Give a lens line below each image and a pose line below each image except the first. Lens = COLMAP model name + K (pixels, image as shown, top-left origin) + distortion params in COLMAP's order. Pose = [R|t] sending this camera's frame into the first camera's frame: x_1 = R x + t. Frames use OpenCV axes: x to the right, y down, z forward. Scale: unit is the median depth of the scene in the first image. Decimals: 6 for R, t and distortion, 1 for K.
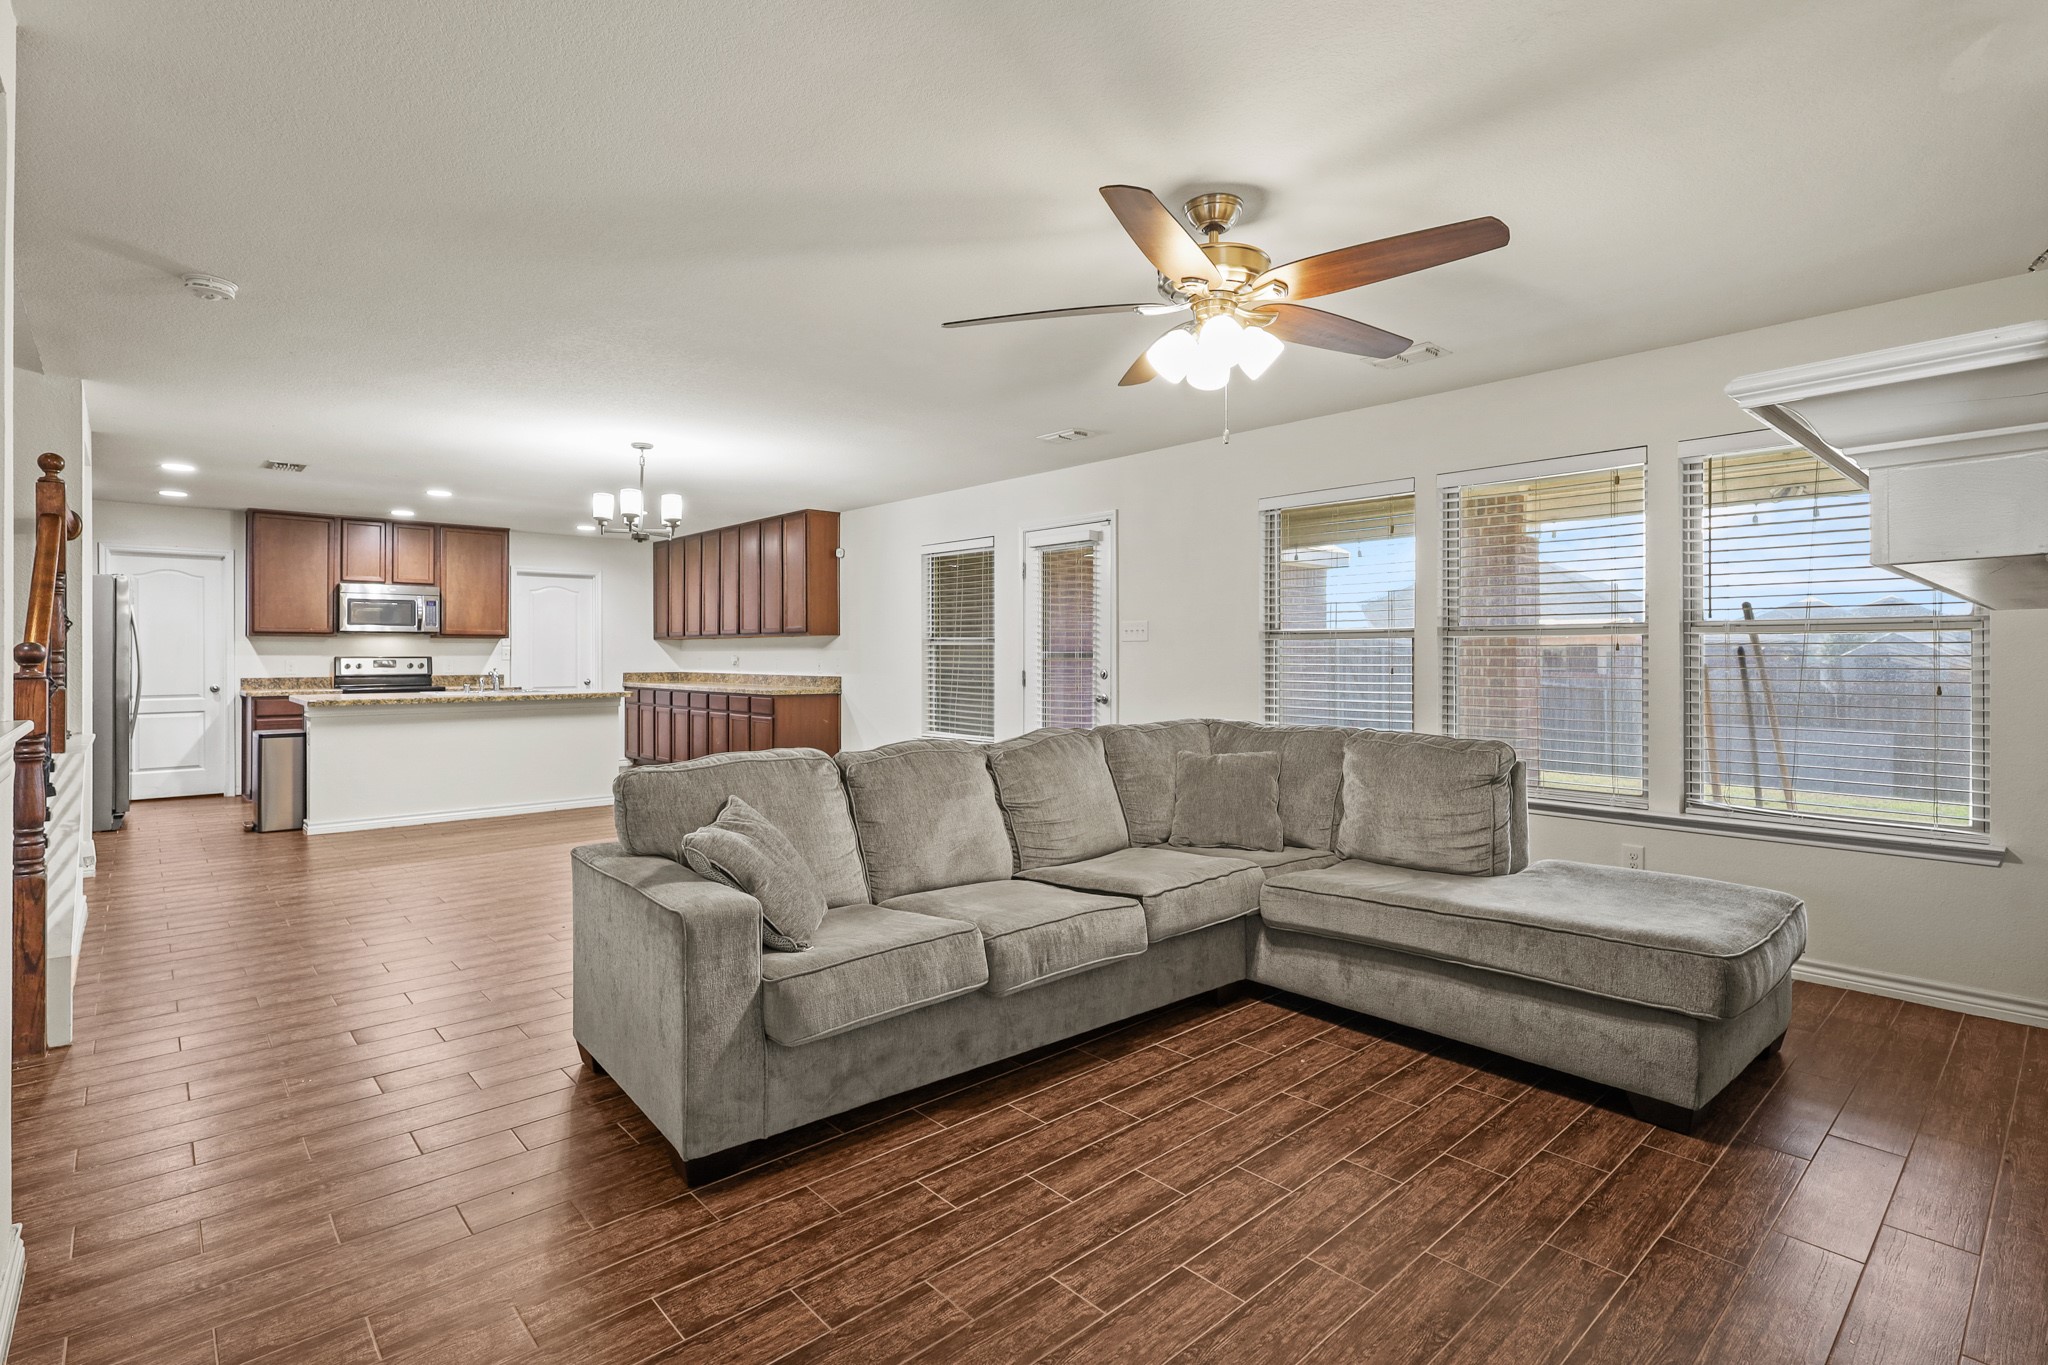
lens RADIAL K [[969.4, 0, 1028.7], [0, 969.4, 644.9], [0, 0, 1]] dist [0.001120, 0.000557]
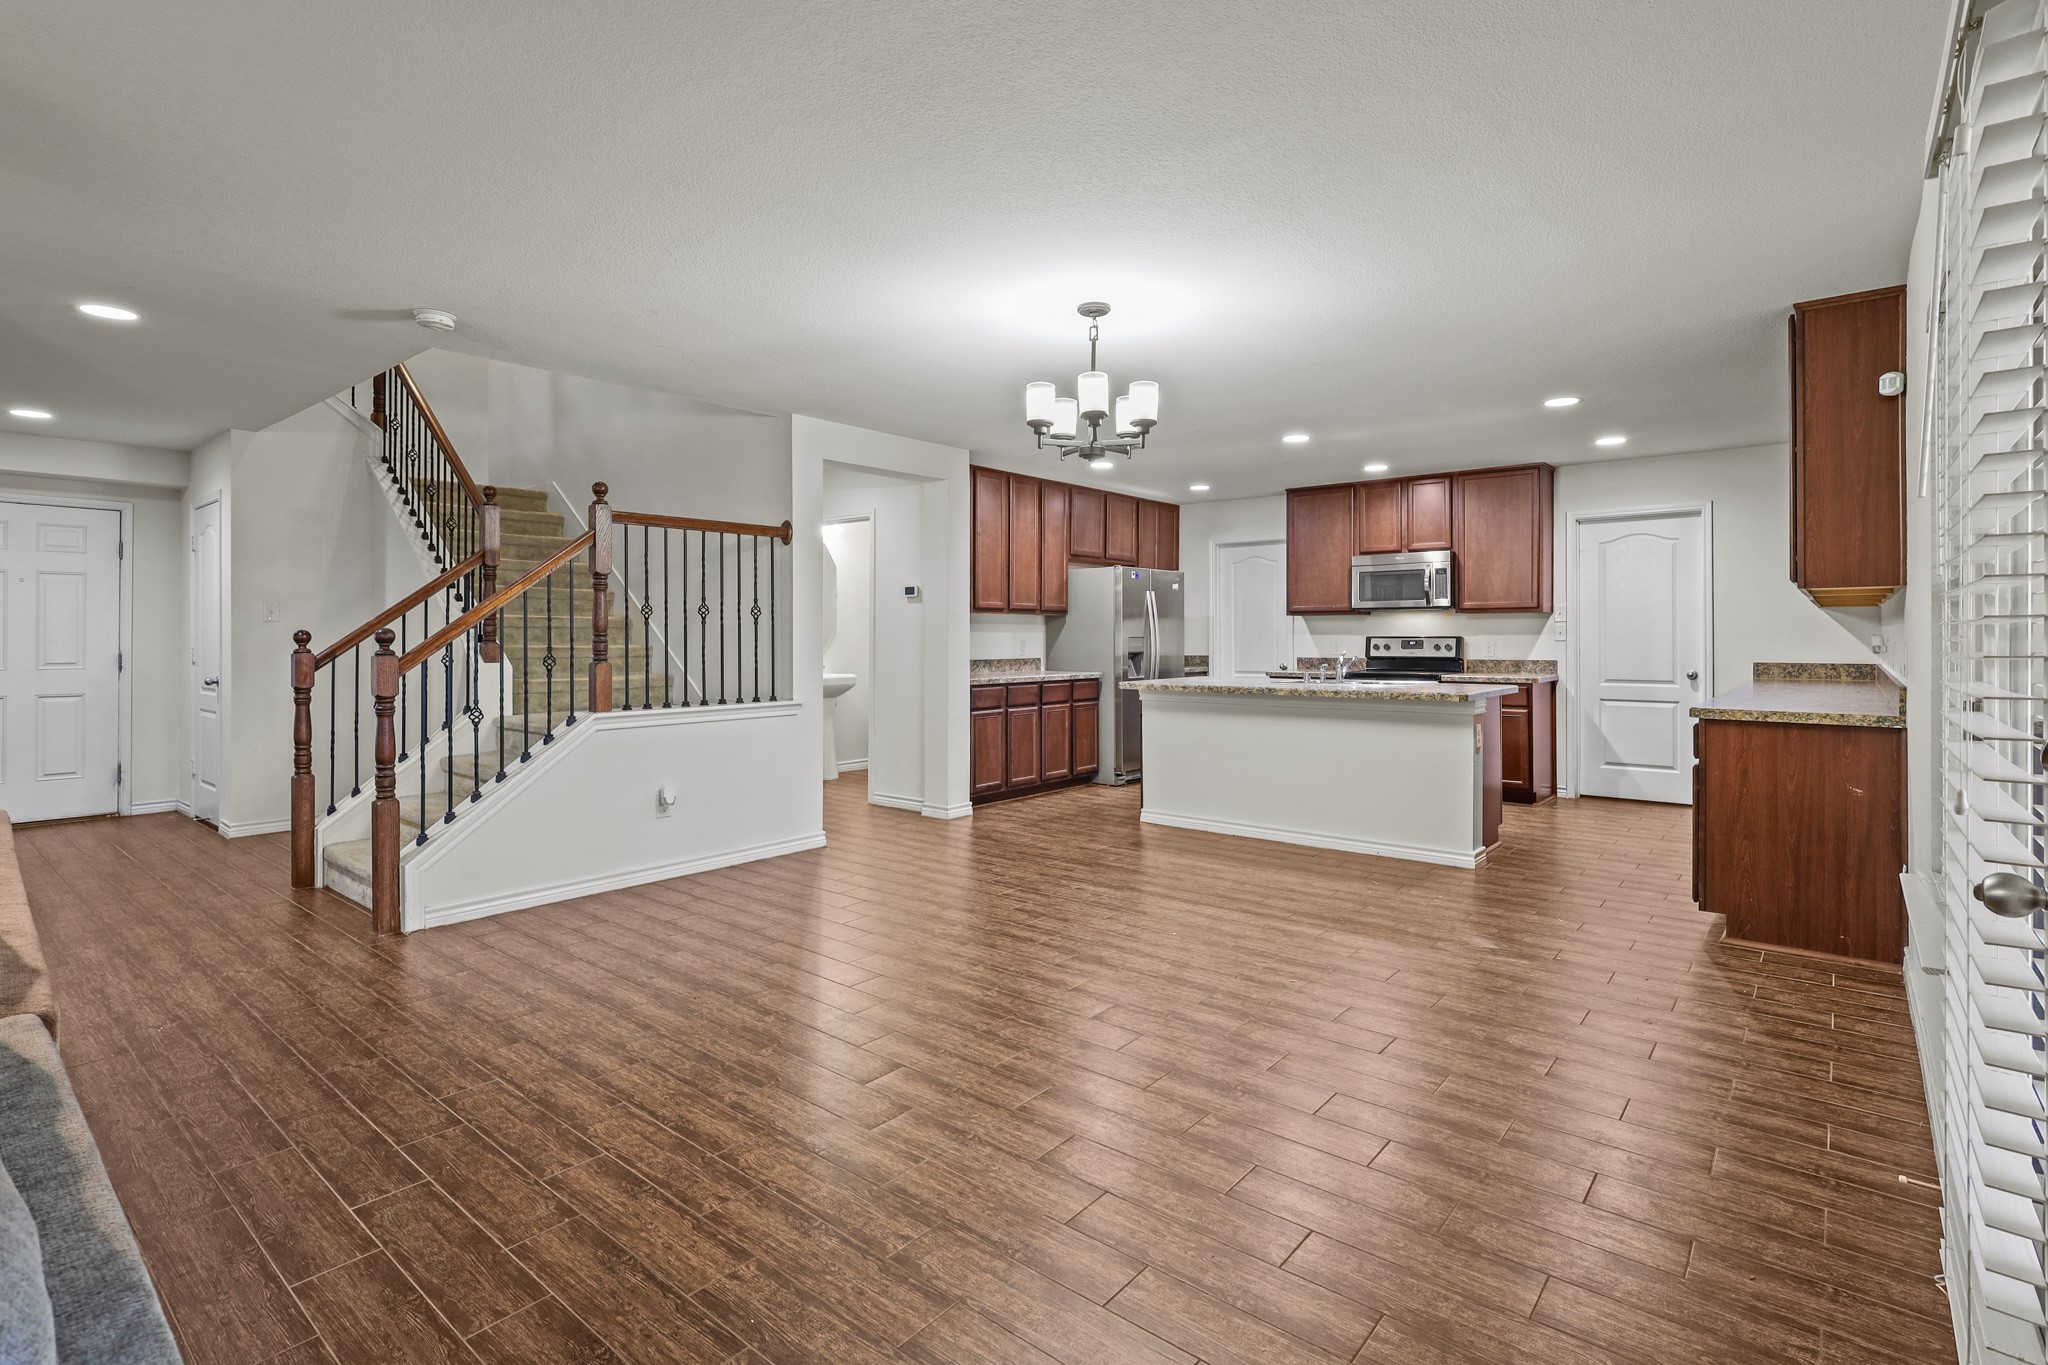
lens RADIAL K [[969.4, 0, 1039.8], [0, 969.4, 633.2], [0, 0, 1]] dist [0.001120, 0.000557]
pose [[0.141418, -0.000866, -0.989950, 0.141937], [0.011831, 0.999930, 0.000815, 0.004472], [0.989879, -0.011827, 0.141418, 0.540353]]
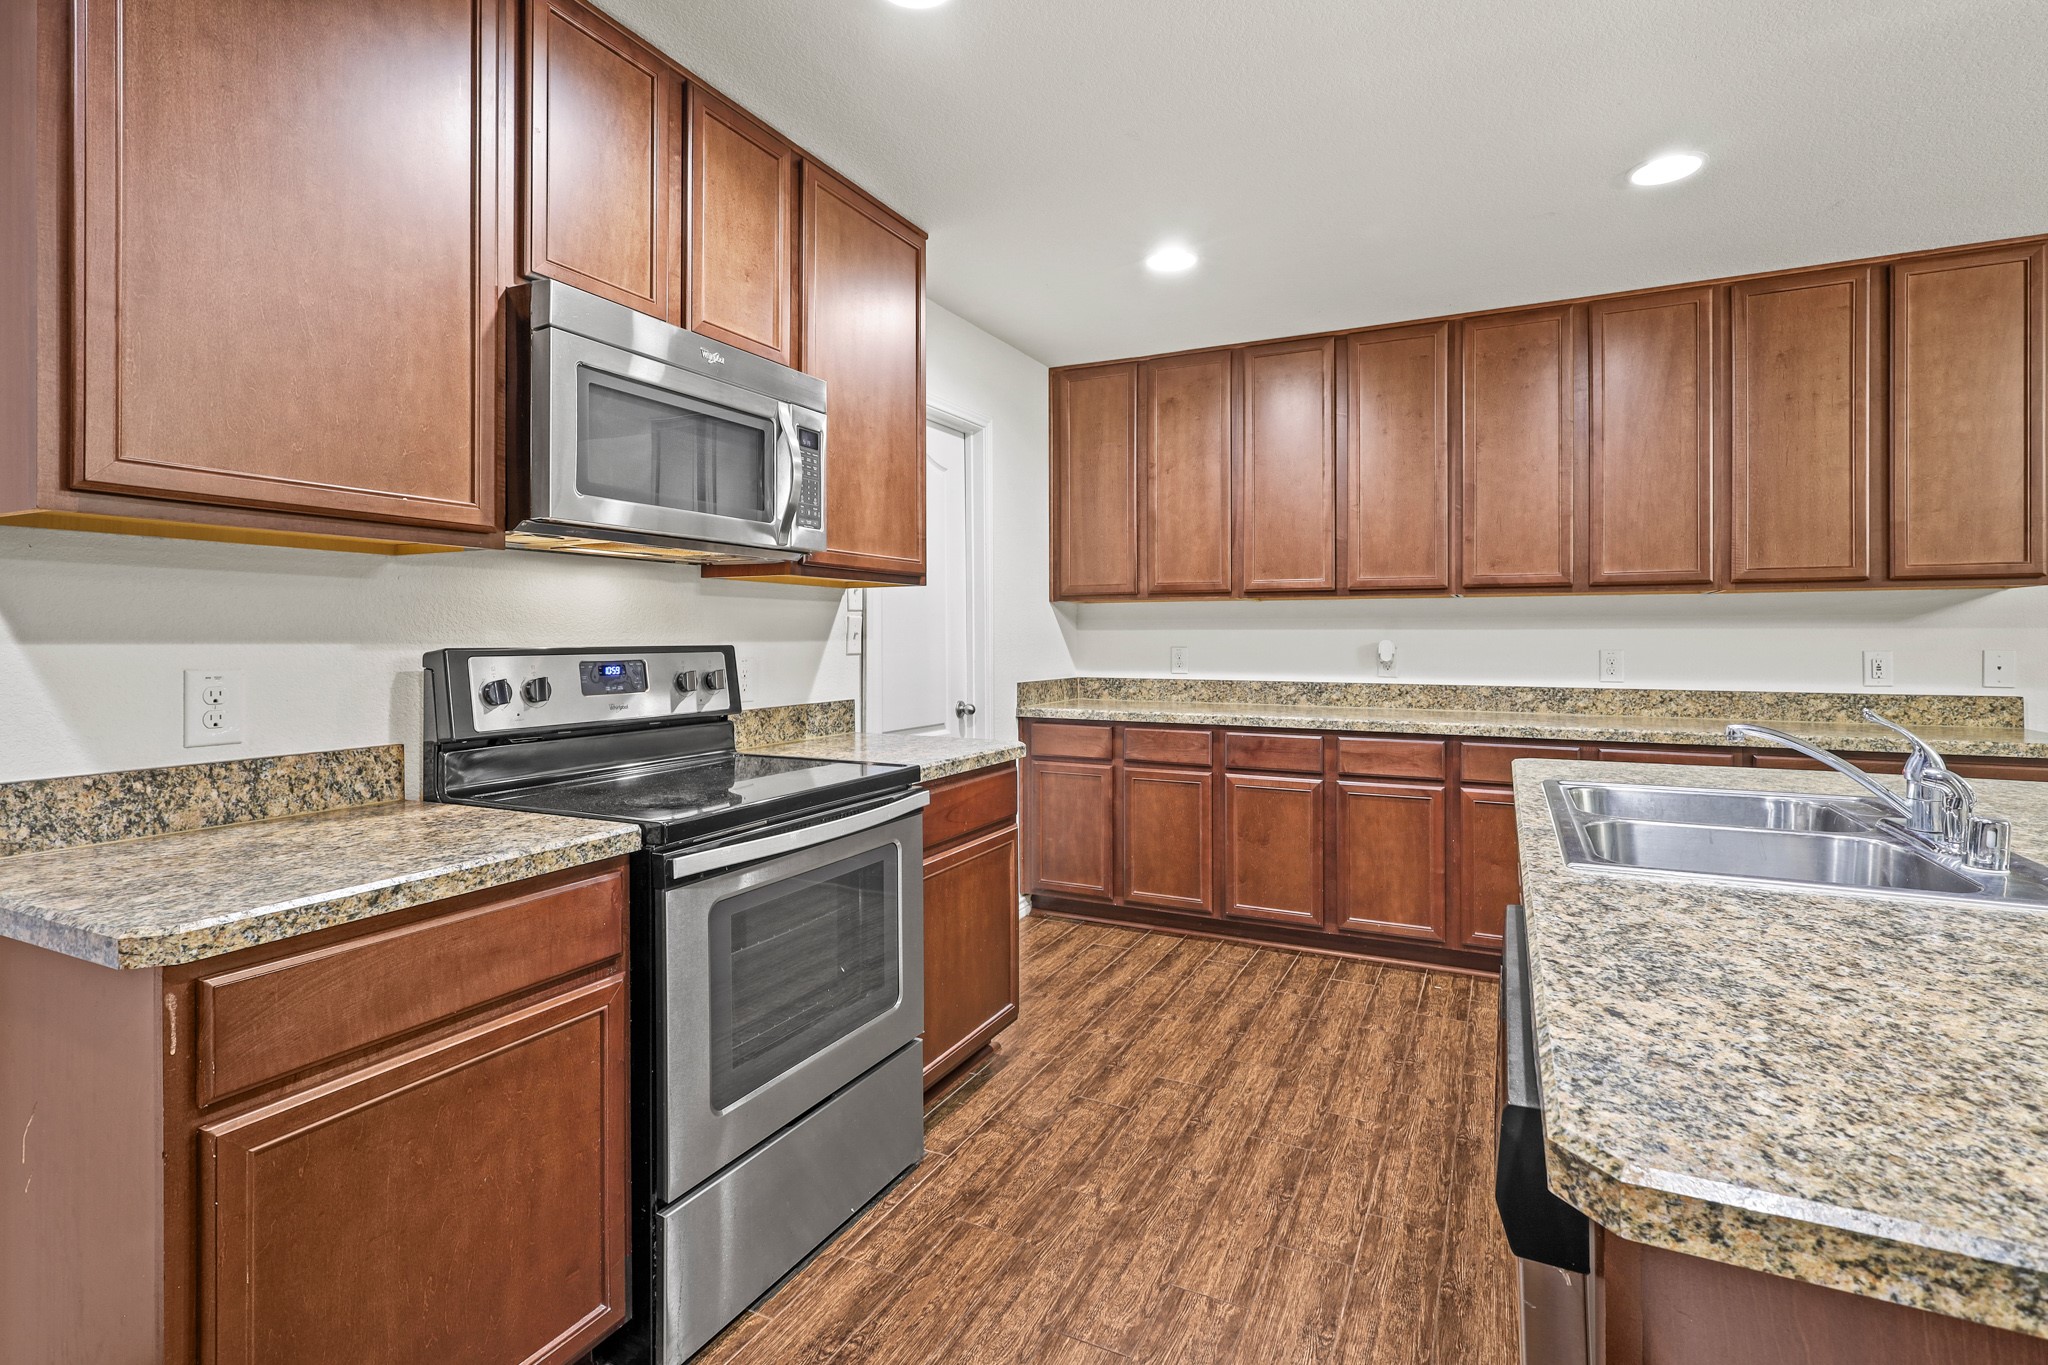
lens RADIAL K [[969.4, 0, 1018.1], [0, 969.4, 637.5], [0, 0, 1]] dist [0.001120, 0.000557]
pose [[0.935892, 0.001077, 0.352286, -0.643266], [-0.005370, 0.999923, 0.011210, 0.005998], [-0.352247, -0.012384, 0.935825, 0.723672]]
